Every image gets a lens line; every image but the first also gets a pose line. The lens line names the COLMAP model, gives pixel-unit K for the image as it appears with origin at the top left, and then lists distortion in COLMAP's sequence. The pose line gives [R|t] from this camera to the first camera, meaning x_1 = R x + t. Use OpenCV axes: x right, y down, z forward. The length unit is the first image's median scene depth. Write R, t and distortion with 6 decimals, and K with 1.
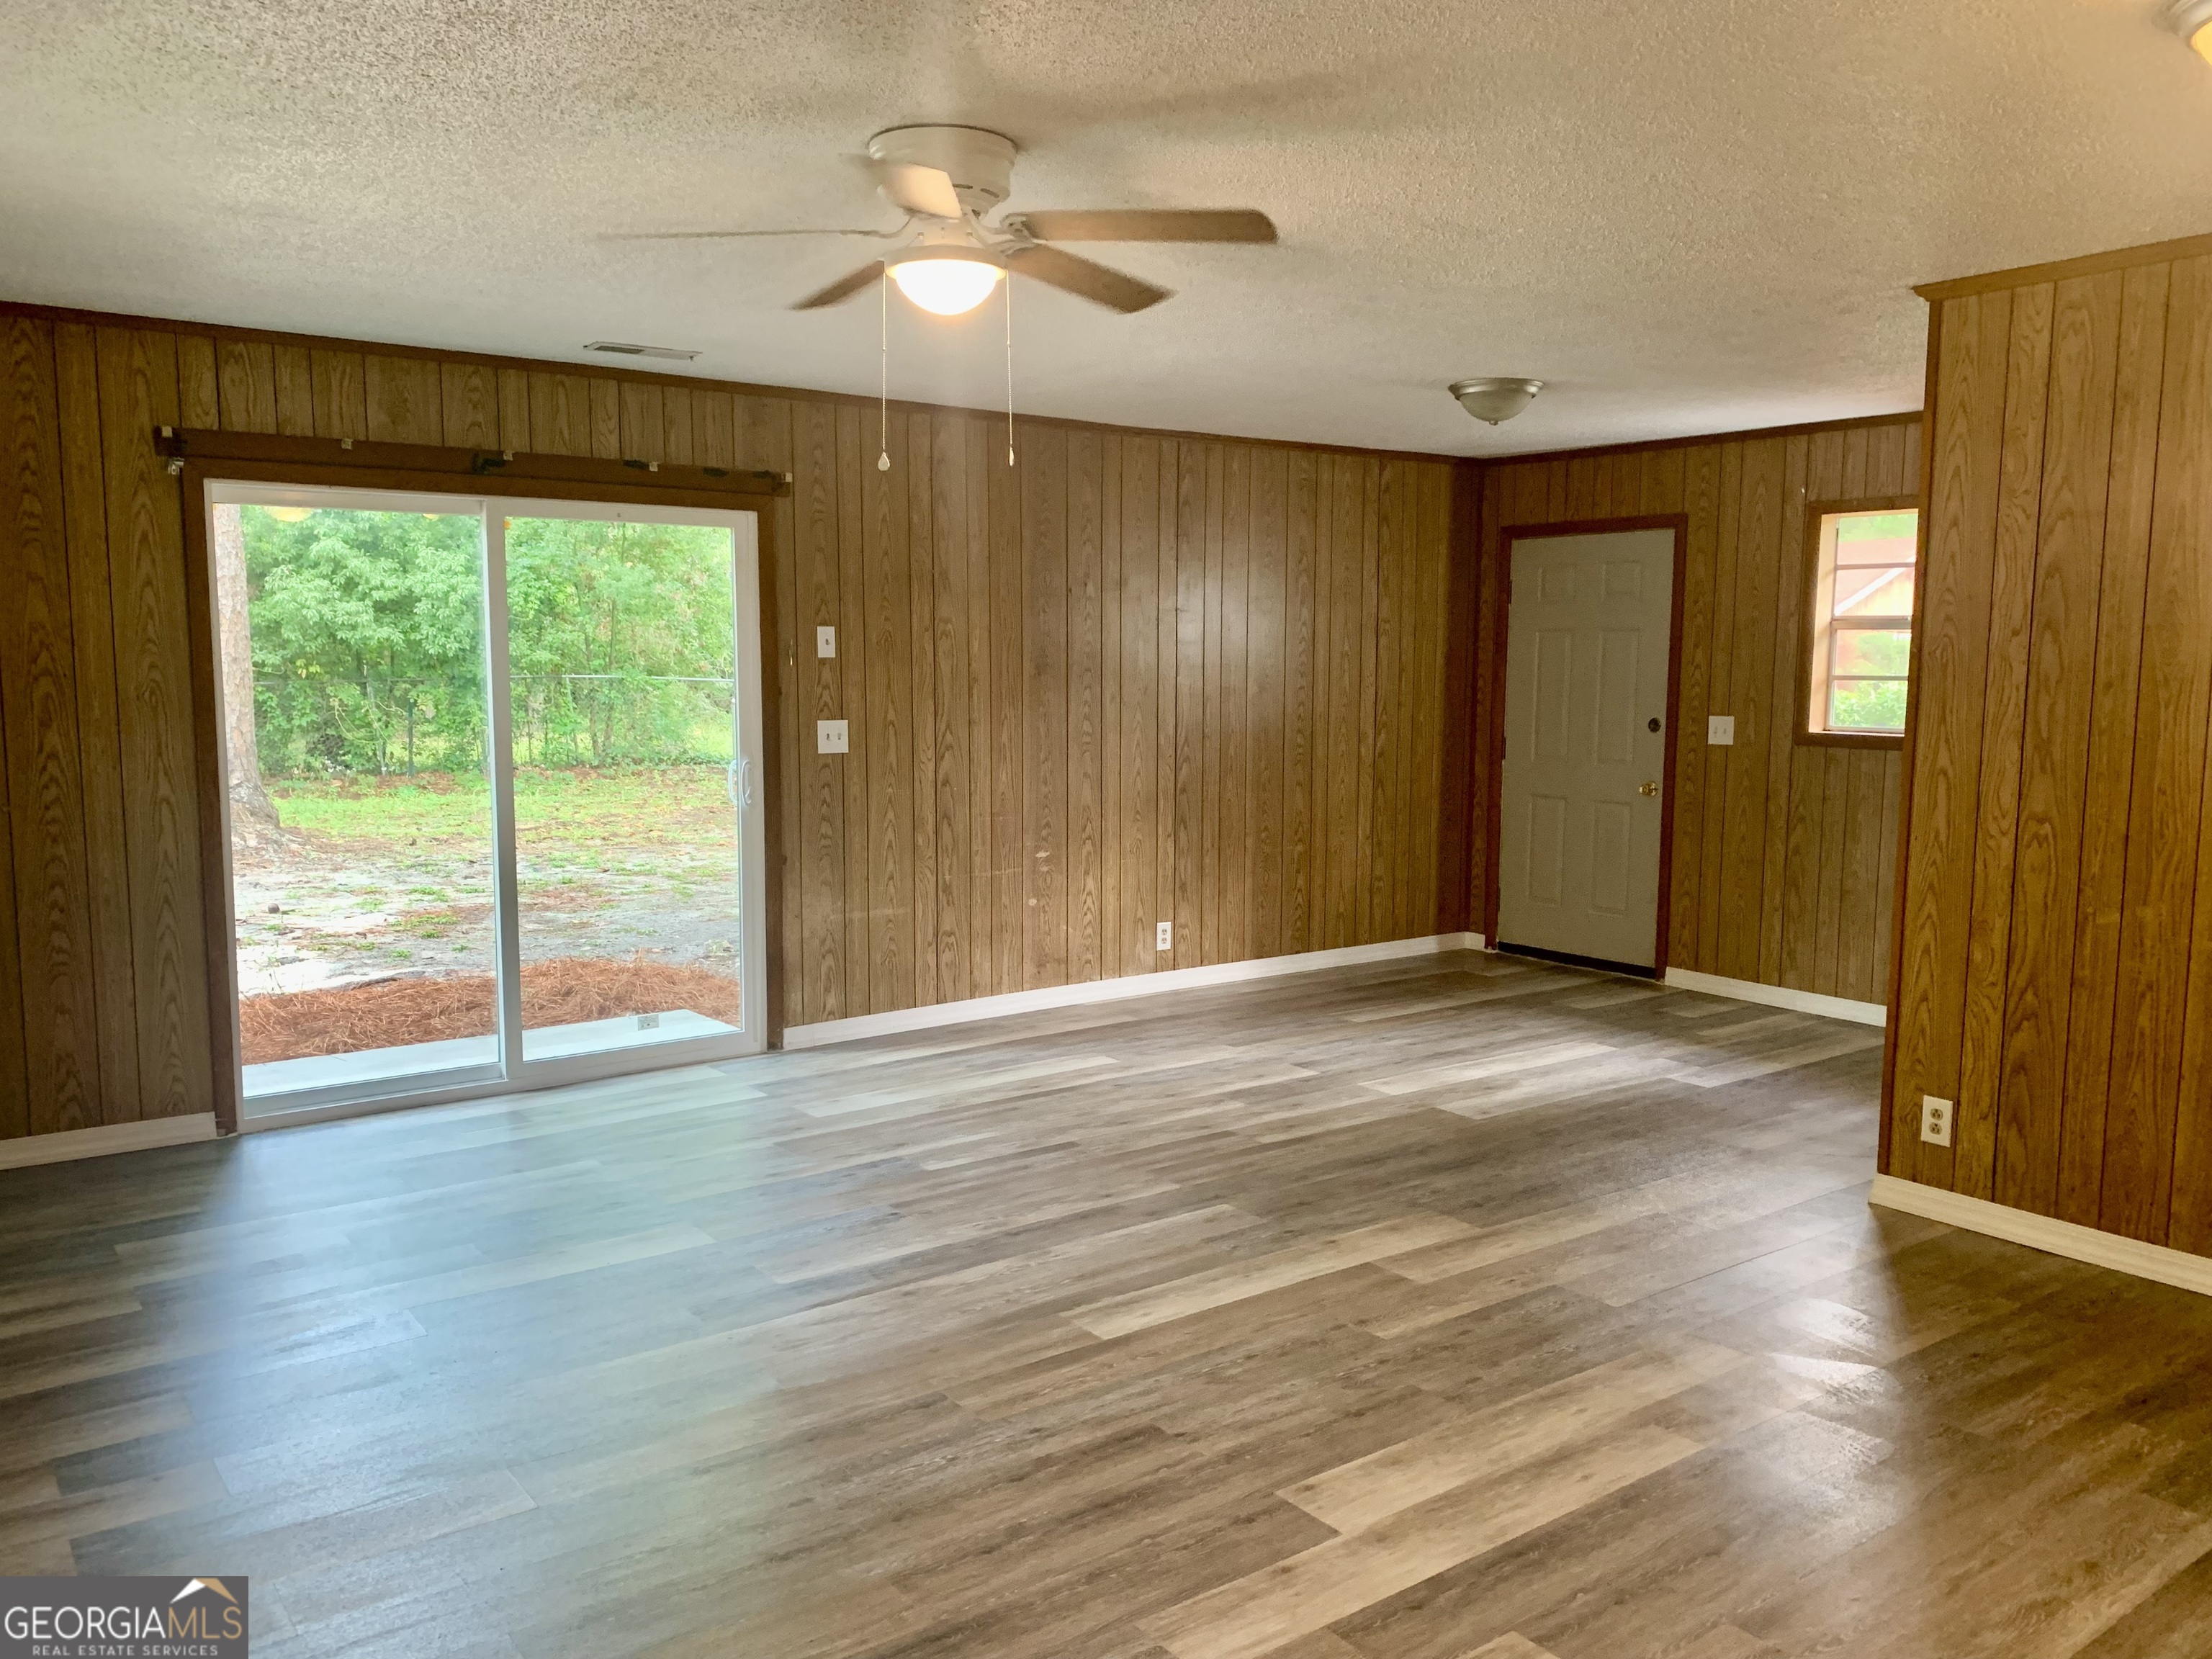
lens RADIAL K [[1690.5, 0, 1100.9], [0, 1690.5, 849.2], [0, 0, 1]] dist [0.086908, -0.132395]
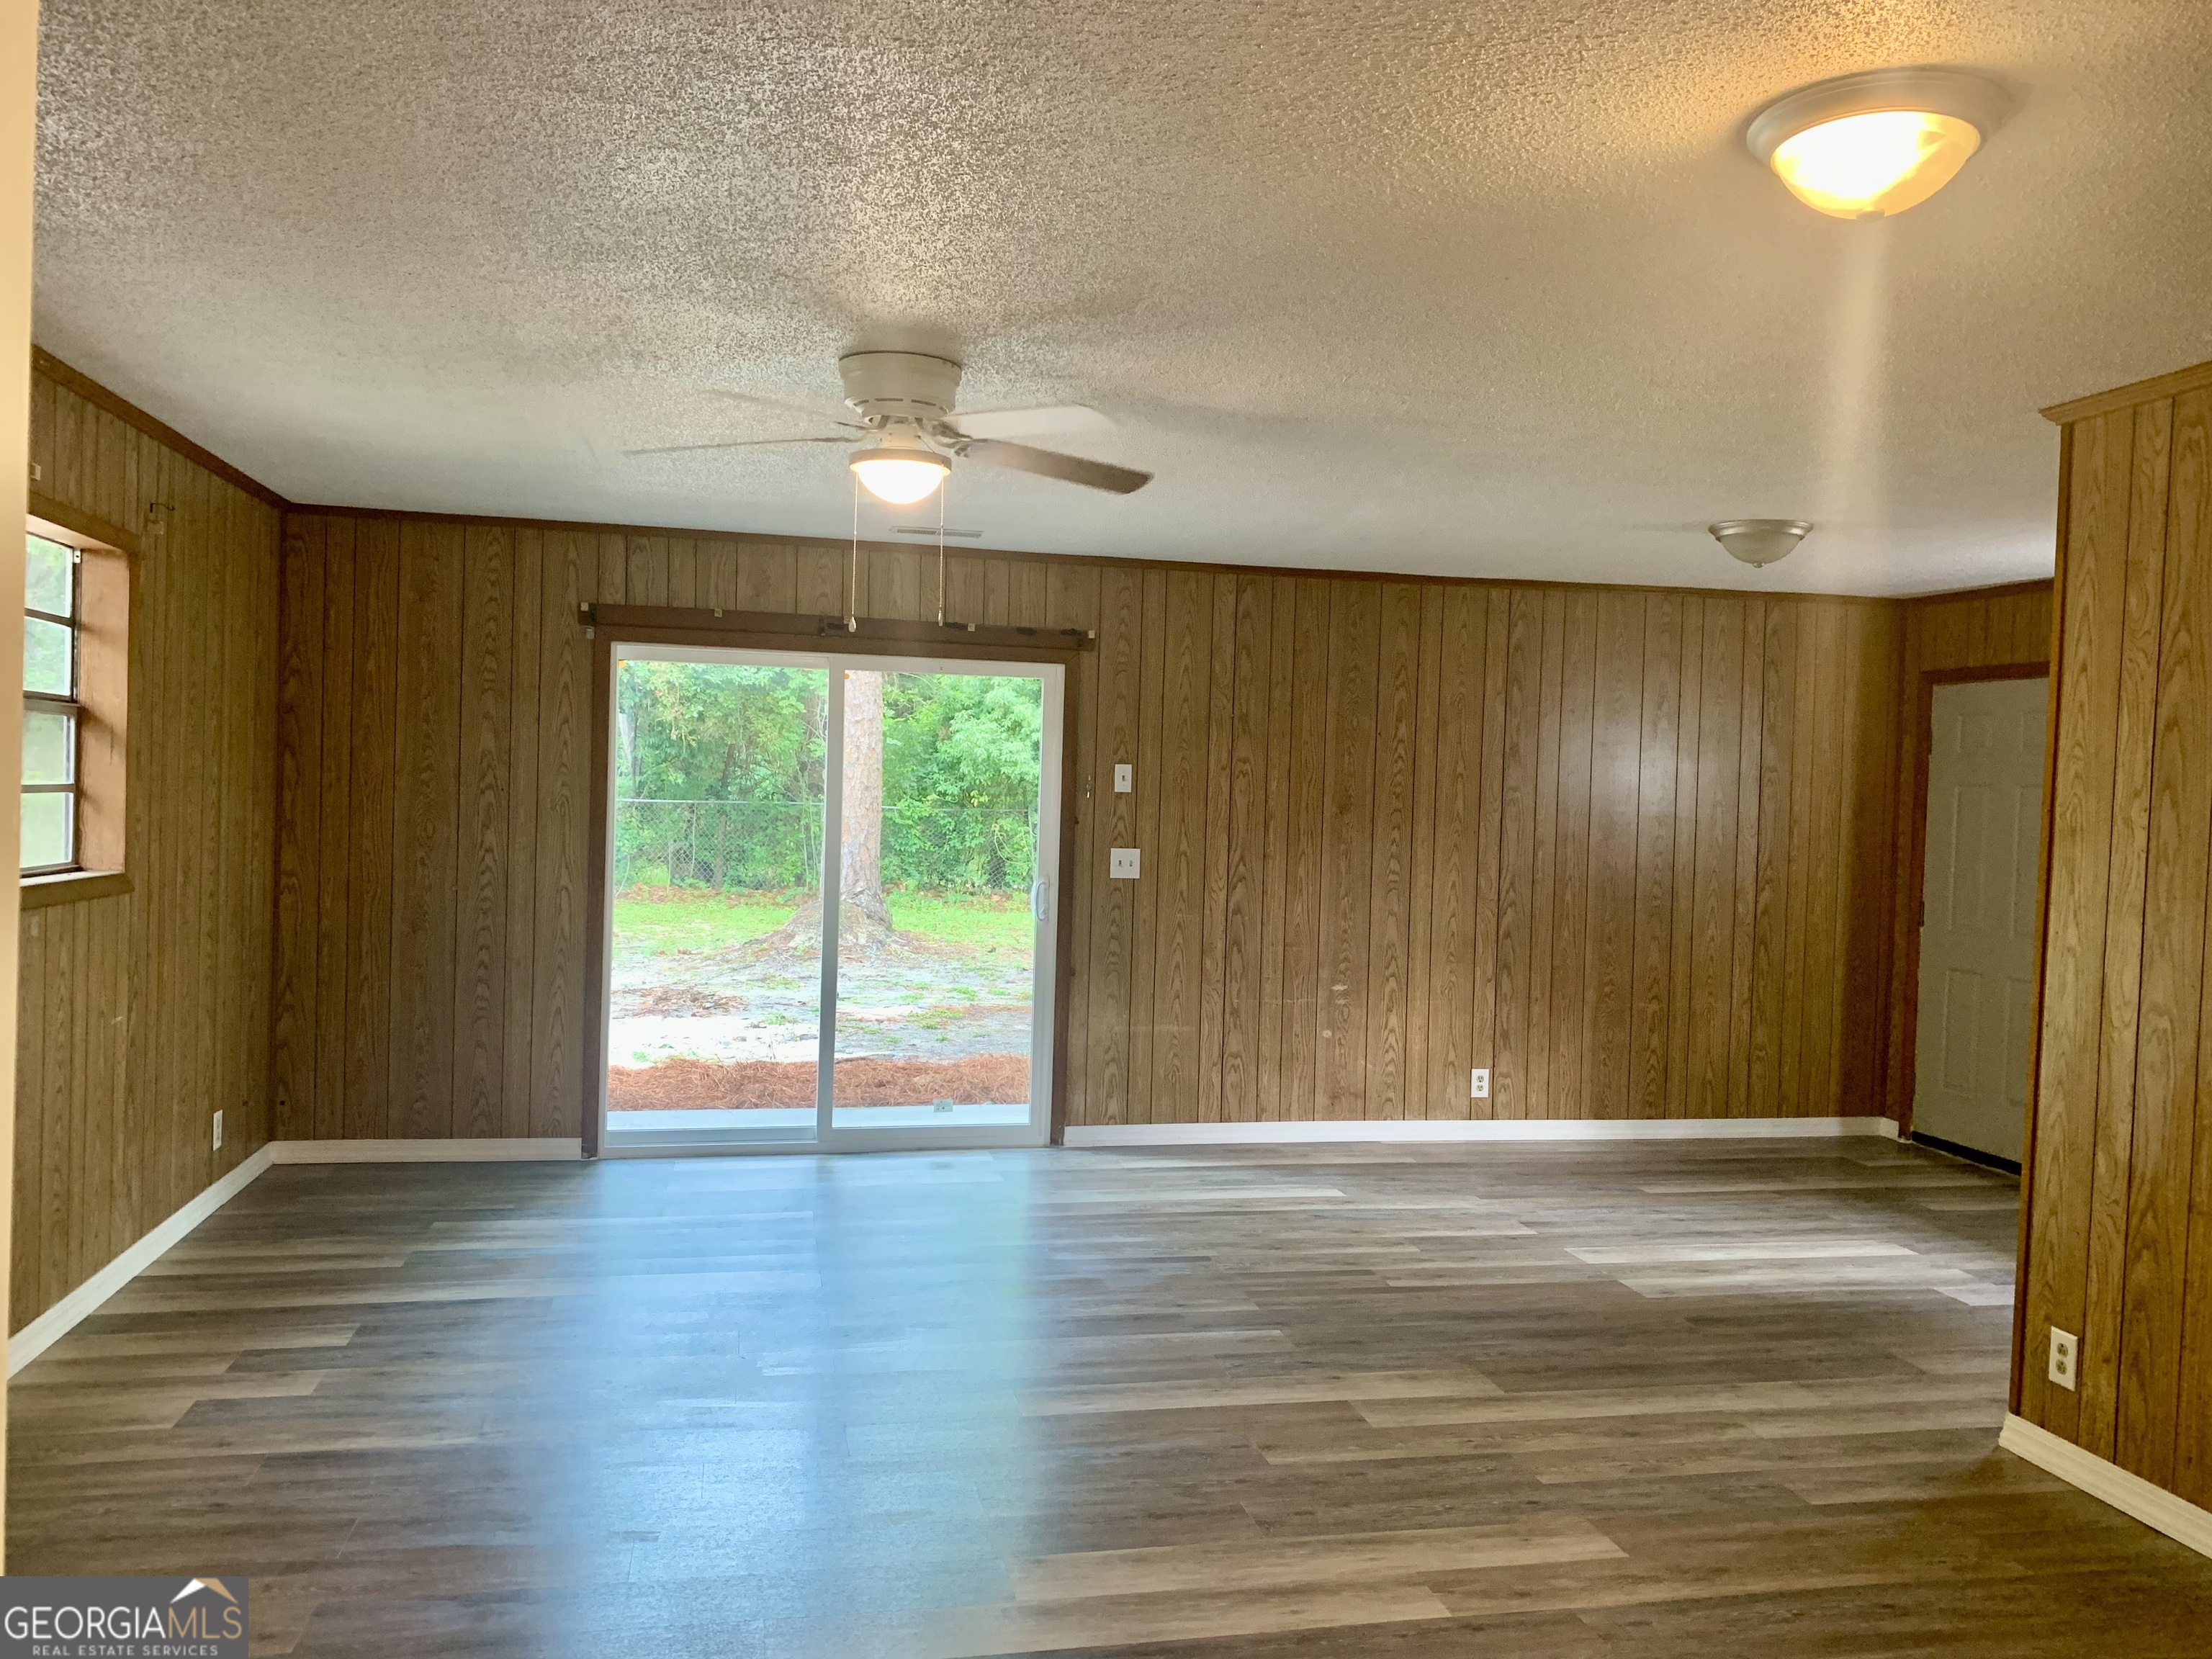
lens RADIAL K [[1695.9, 0, 1106.0], [0, 1695.9, 829.5], [0, 0, 1]] dist [0.094773, -0.127370]
pose [[0.909246, 0.034329, -0.414841, 0.288941], [-0.073602, 0.994150, -0.079052, -0.000430], [0.409700, 0.102411, 0.906453, -0.003067]]
